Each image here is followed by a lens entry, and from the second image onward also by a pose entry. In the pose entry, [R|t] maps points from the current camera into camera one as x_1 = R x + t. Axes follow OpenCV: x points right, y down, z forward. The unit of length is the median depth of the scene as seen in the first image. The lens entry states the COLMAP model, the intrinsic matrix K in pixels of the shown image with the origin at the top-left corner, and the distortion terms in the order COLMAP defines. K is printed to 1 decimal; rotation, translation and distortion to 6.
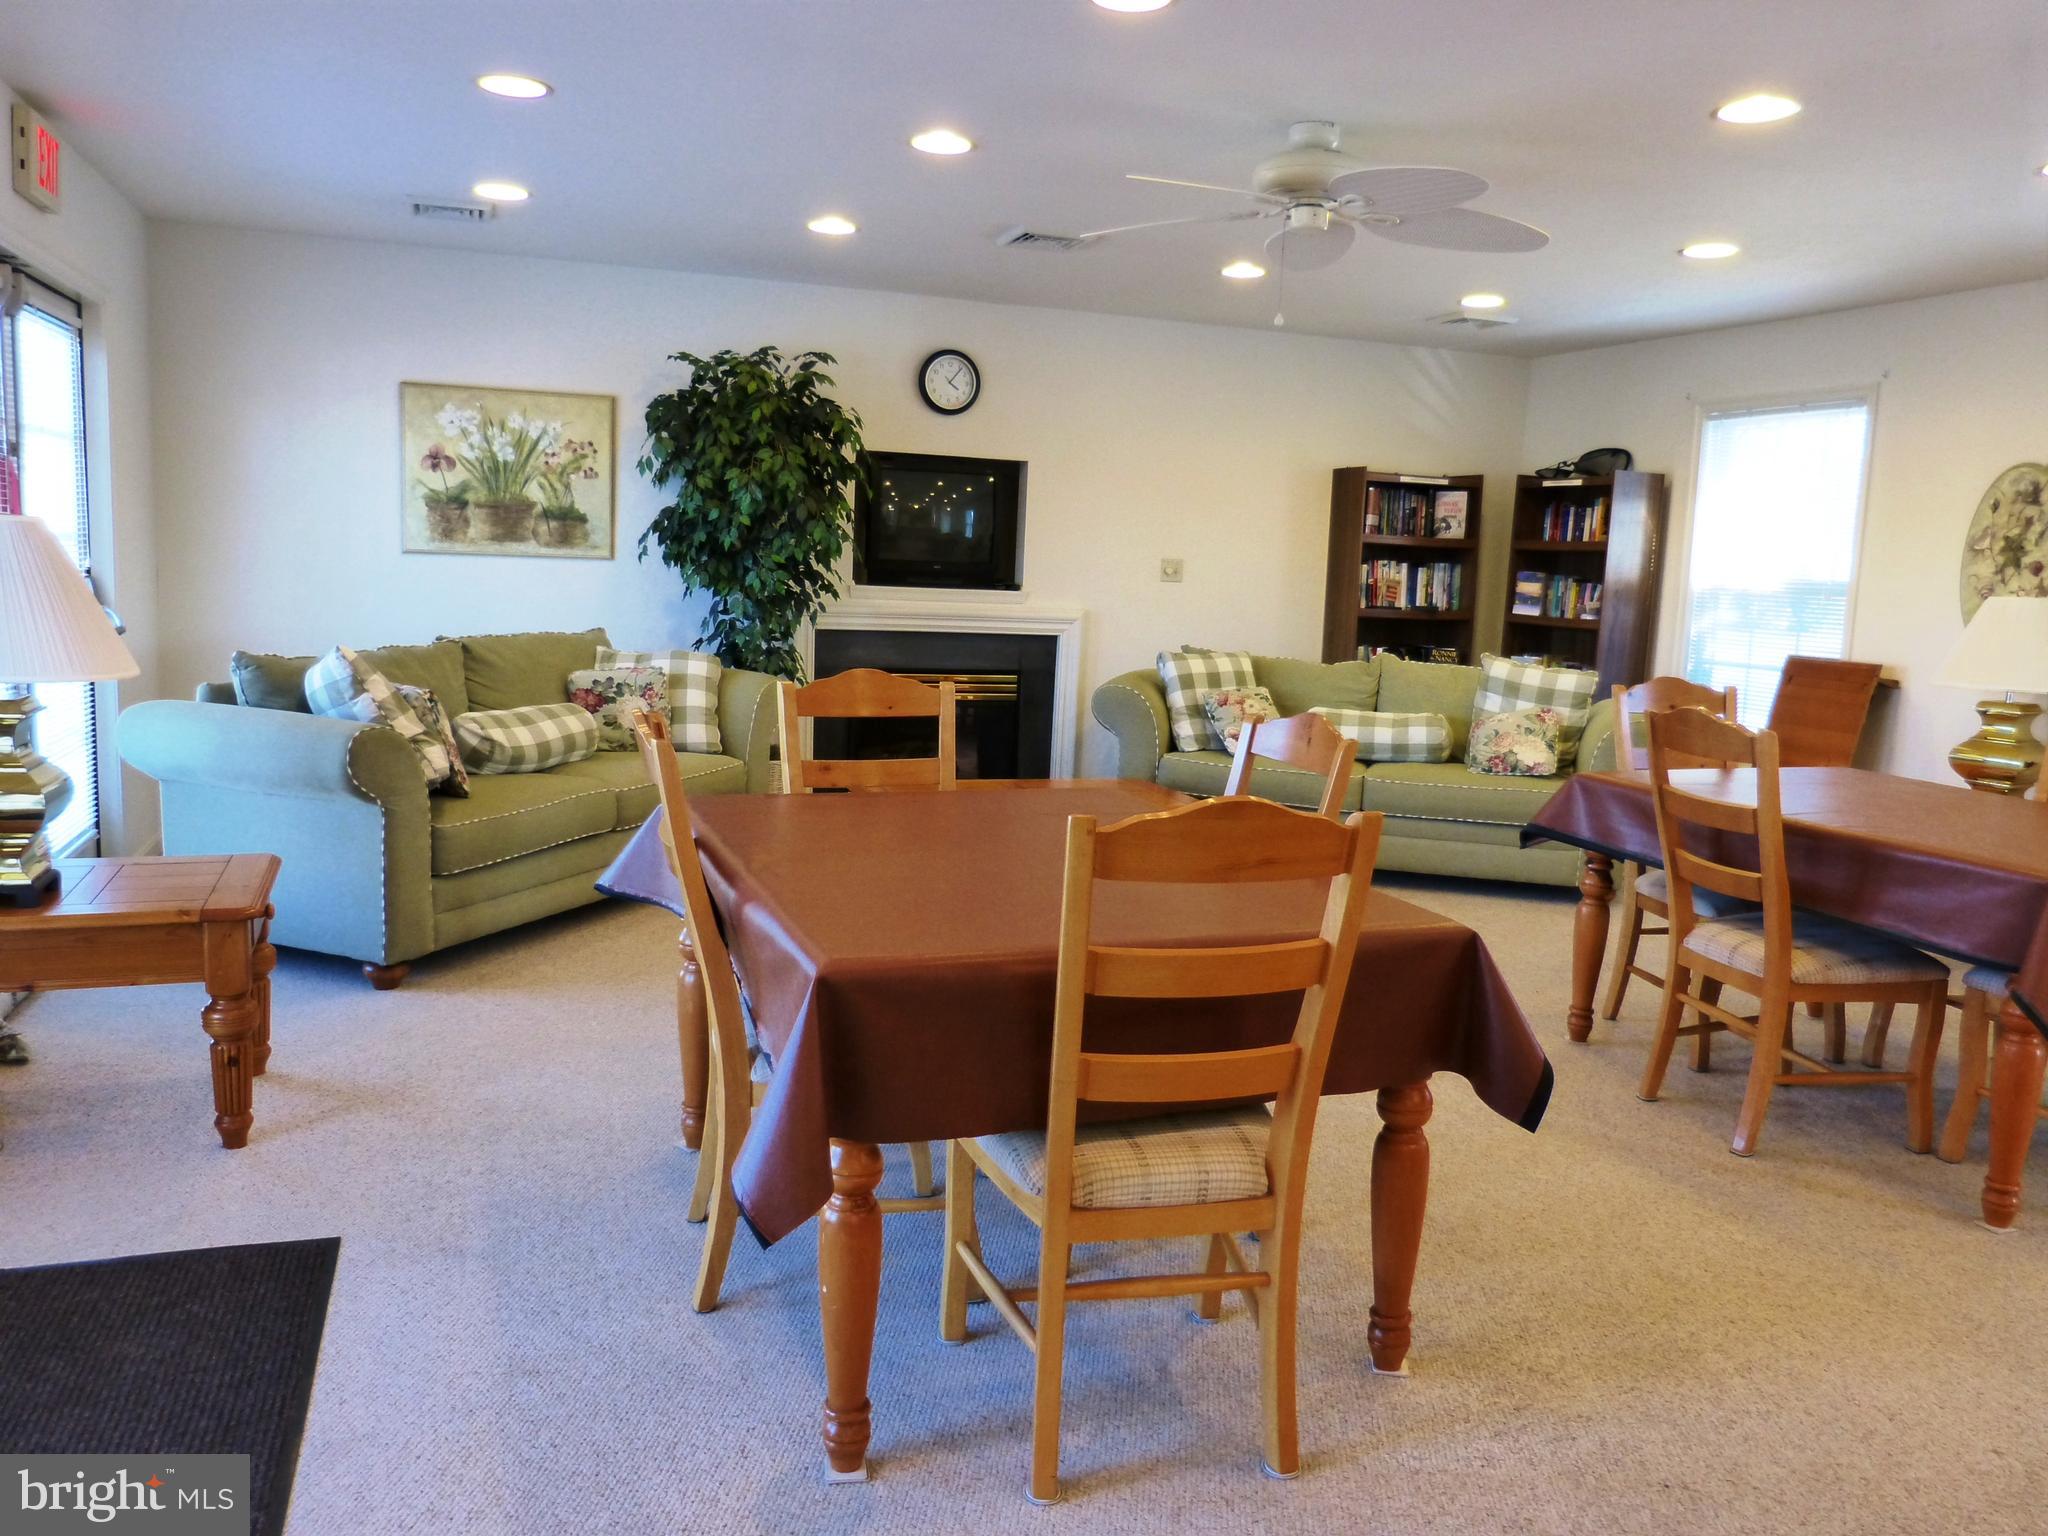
lens RADIAL K [[1502.6, 0, 1024.0], [0, 1502.6, 768.0], [0, 0, 1]] dist [-0.045938, -0.000567]
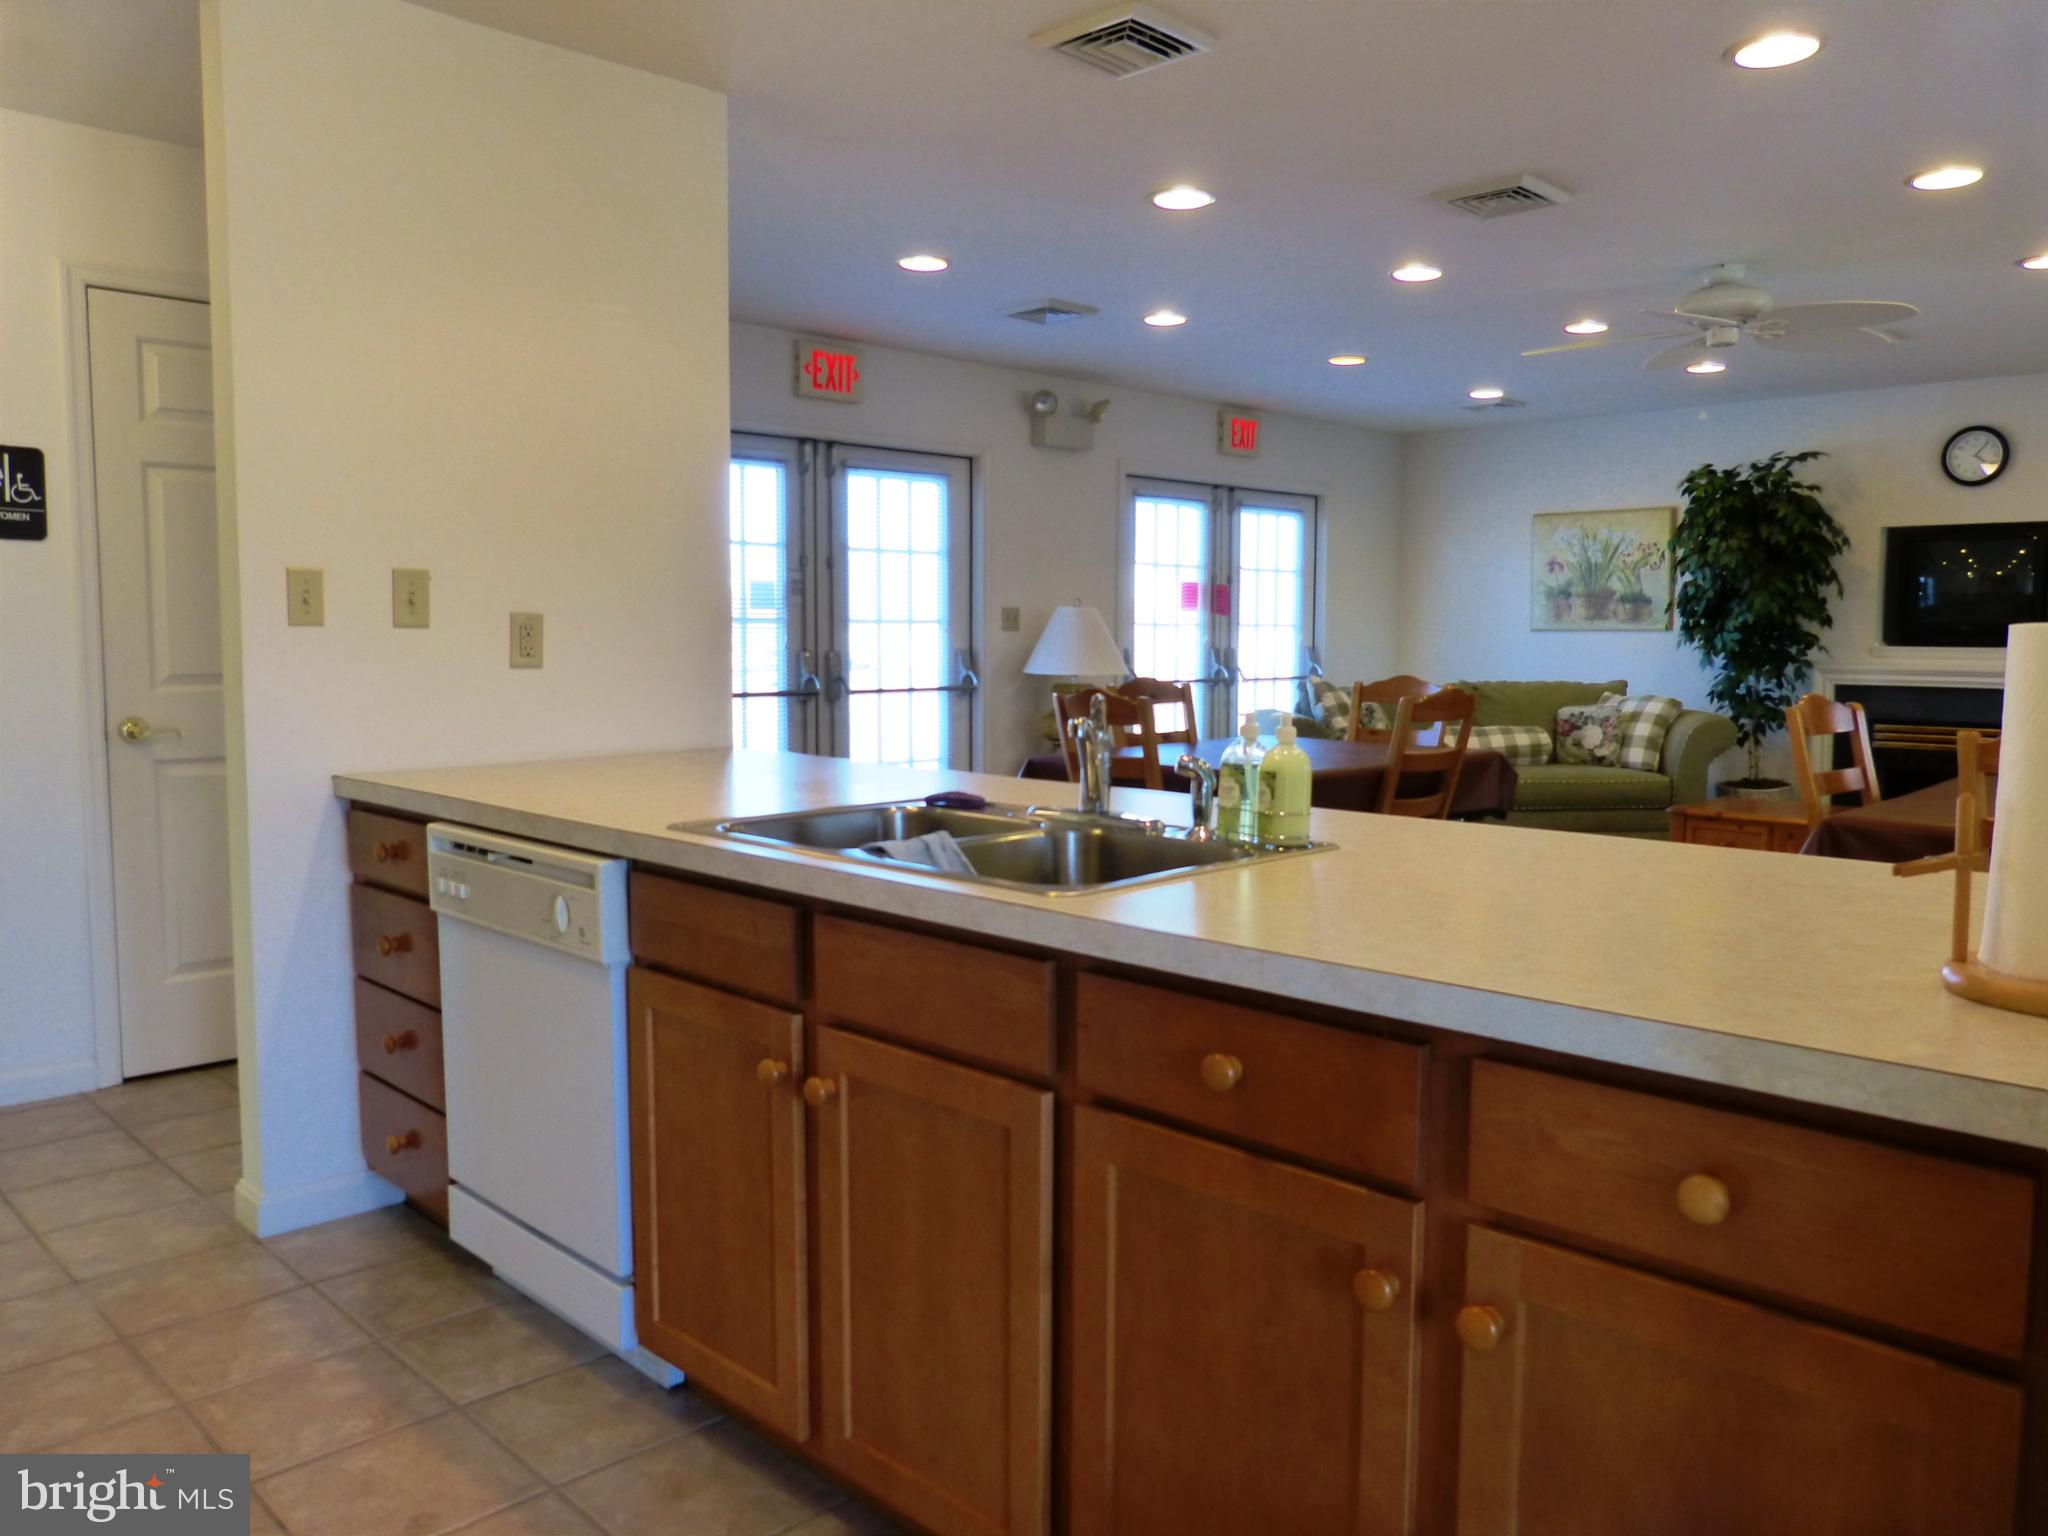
lens RADIAL K [[1502.6, 0, 1024.0], [0, 1502.6, 768.0], [0, 0, 1]] dist [-0.045938, -0.000567]
pose [[0.408023, 0.038639, -0.912153, 0.708965], [-0.110842, 0.993810, -0.007483, 0.053929], [0.906218, 0.104158, 0.409781, -0.032963]]
